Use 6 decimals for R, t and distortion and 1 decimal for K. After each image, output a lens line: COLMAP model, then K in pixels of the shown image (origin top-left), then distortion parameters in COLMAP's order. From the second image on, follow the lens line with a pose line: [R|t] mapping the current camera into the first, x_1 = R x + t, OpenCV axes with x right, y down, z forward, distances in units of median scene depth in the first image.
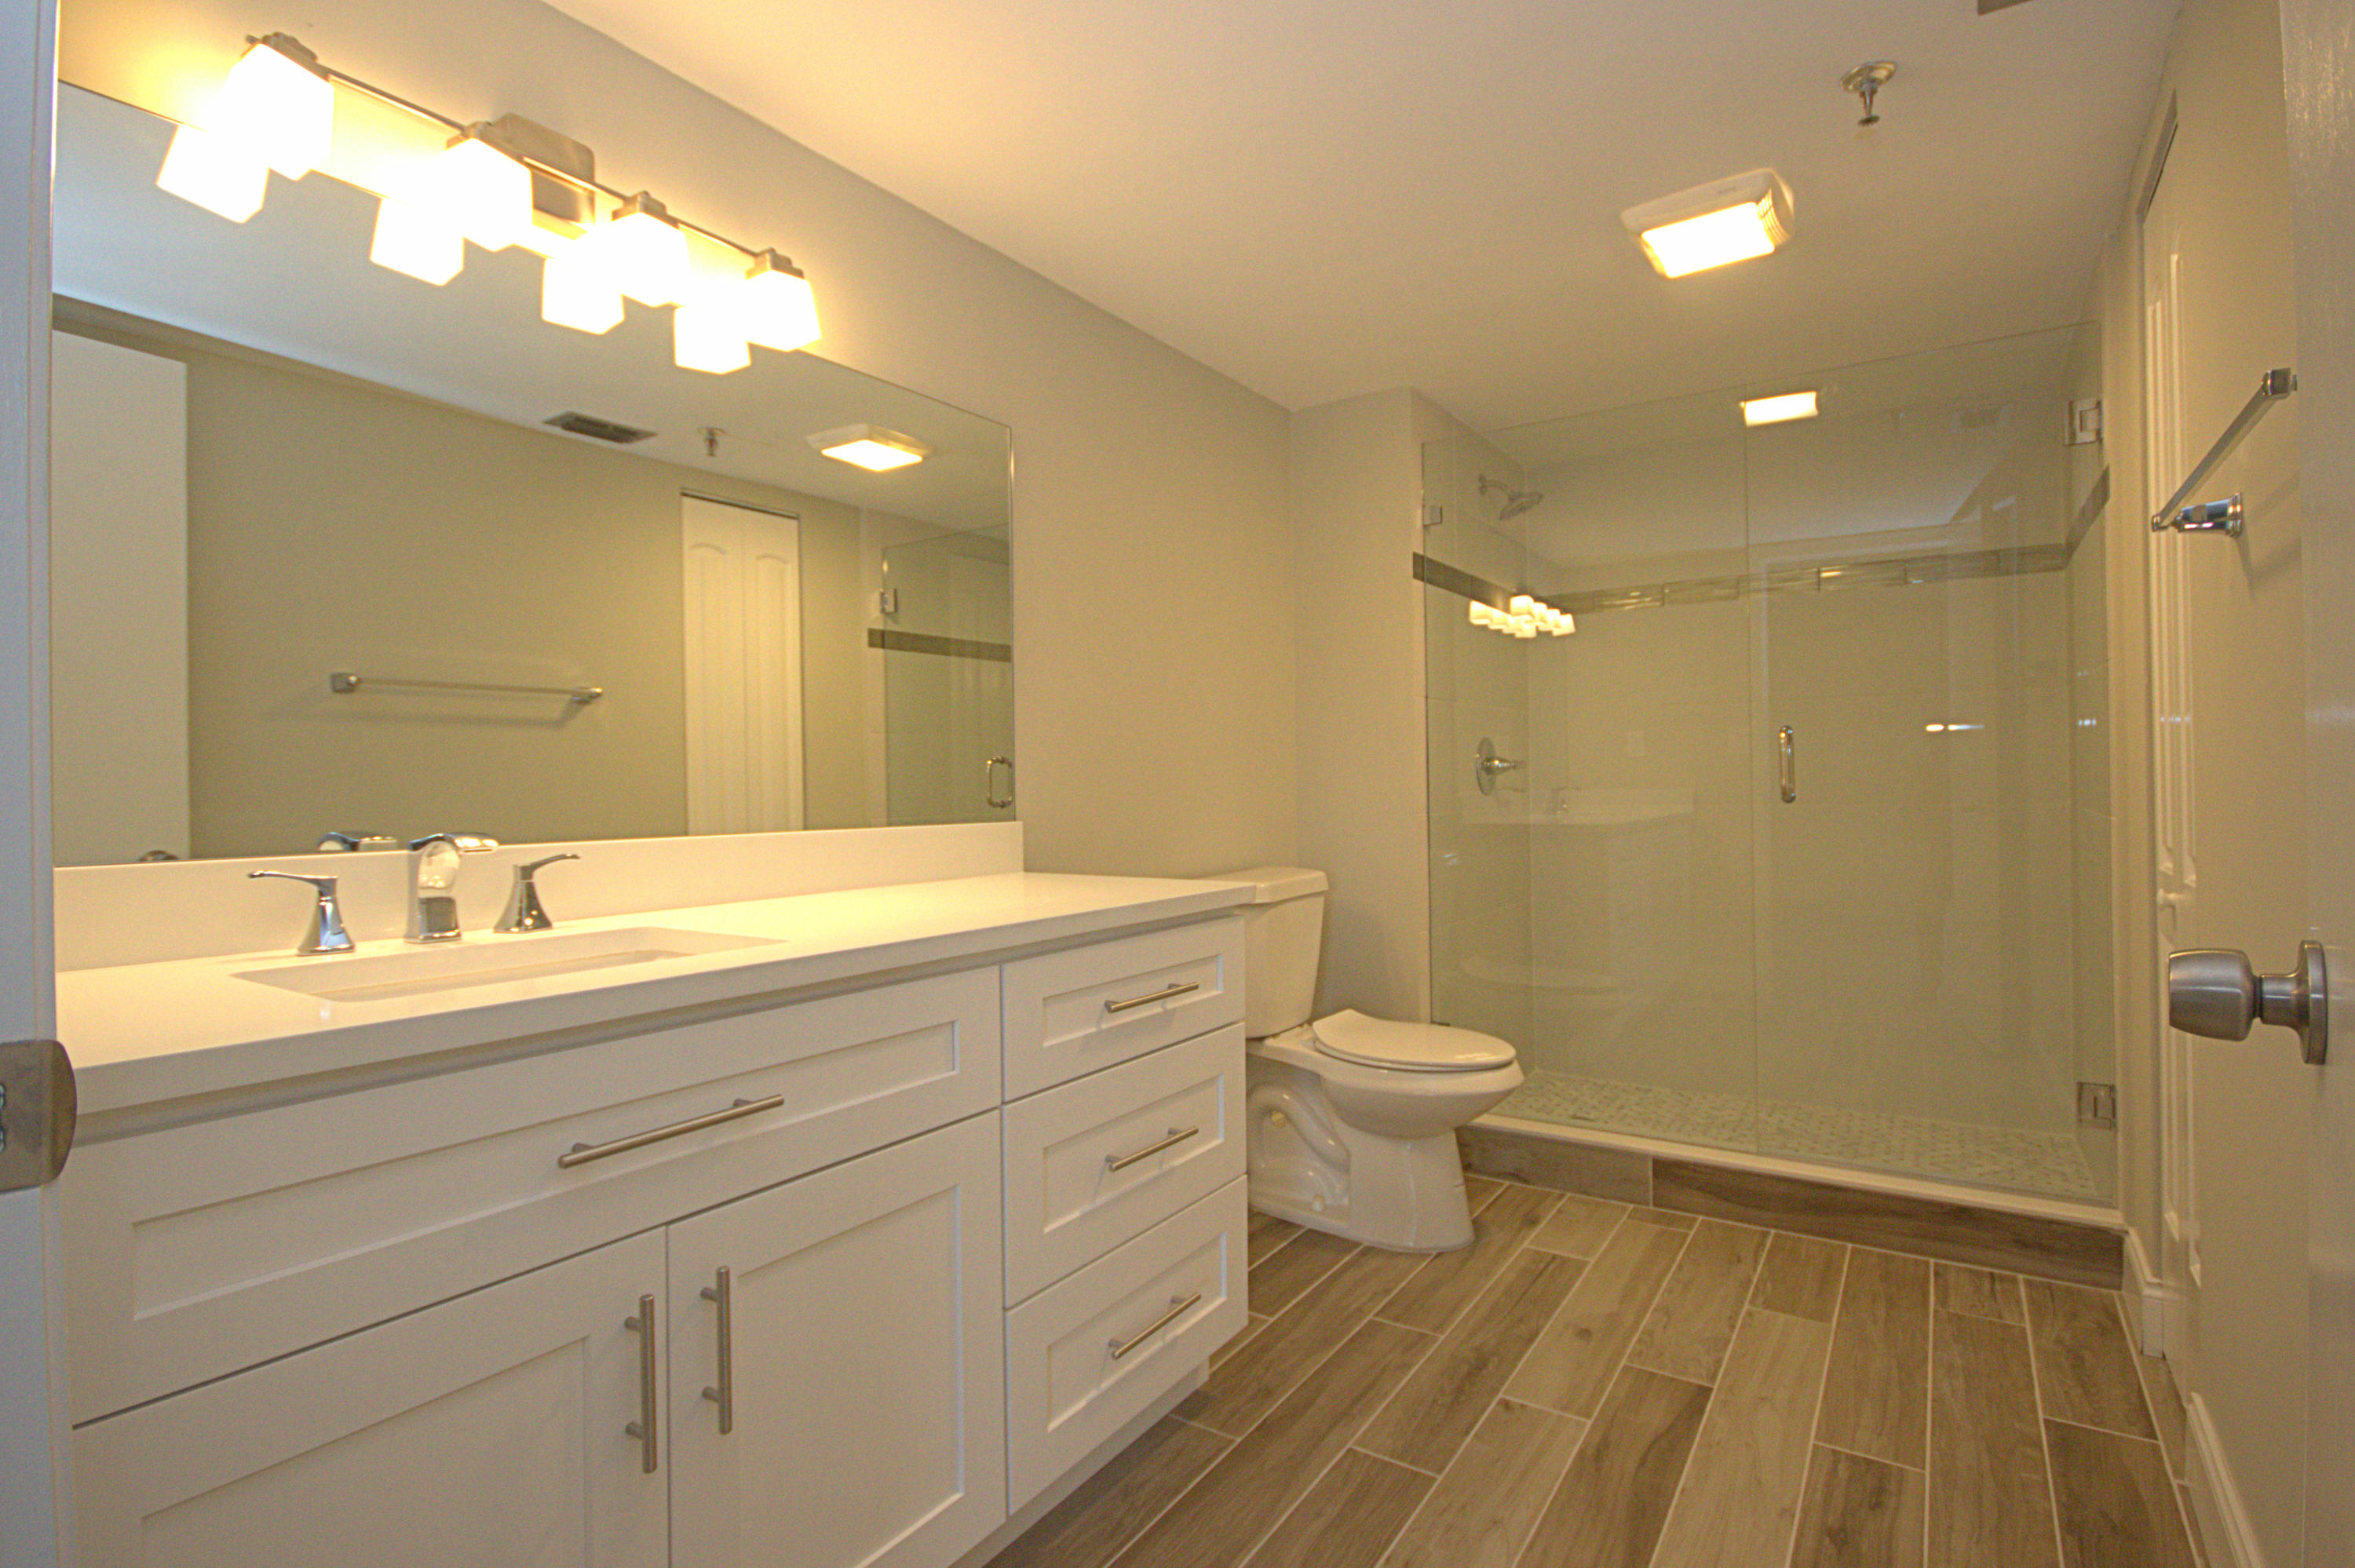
lens RADIAL K [[1104.2, 0, 1196.3], [0, 1104.2, 783.1], [0, 0, 1]] dist [0.003661, -0.013971]
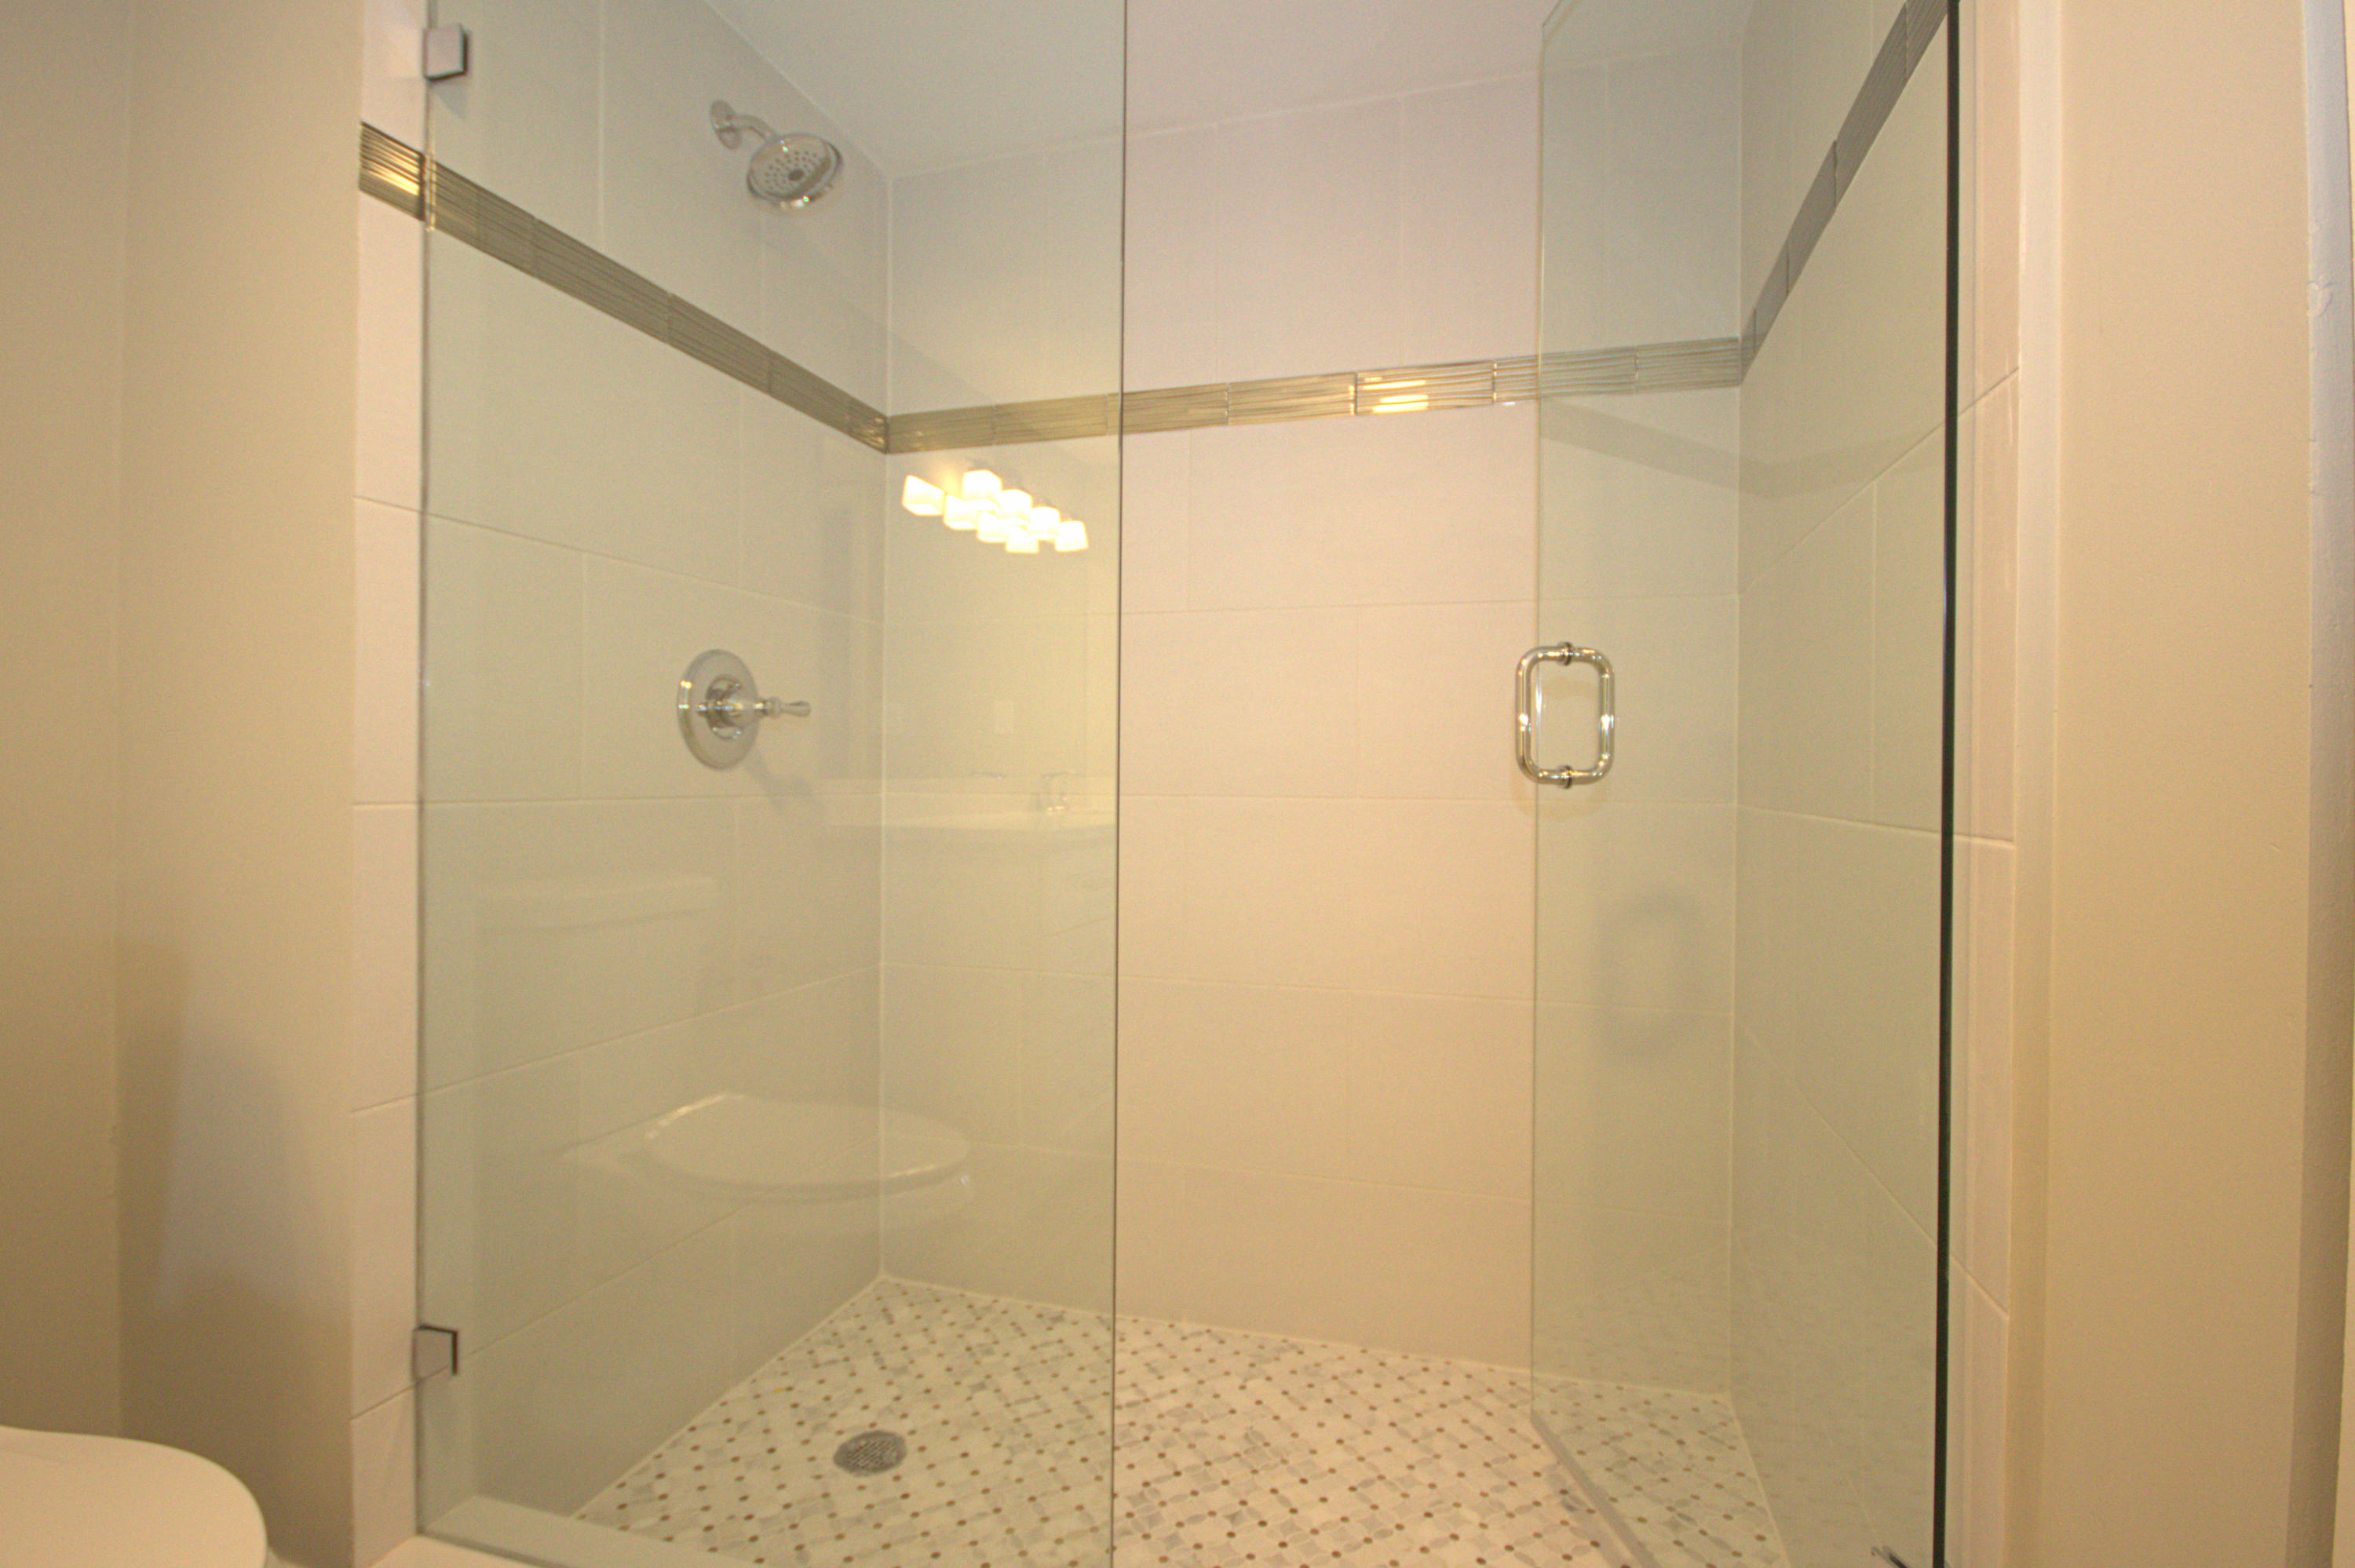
lens RADIAL K [[1104.2, 0, 1196.3], [0, 1104.2, 783.1], [0, 0, 1]] dist [0.003661, -0.013971]
pose [[0.954508, 0.013857, 0.297863, 0.315889], [-0.017553, 0.999799, 0.009738, 0.008330], [-0.297668, -0.014523, 0.954559, 0.475513]]
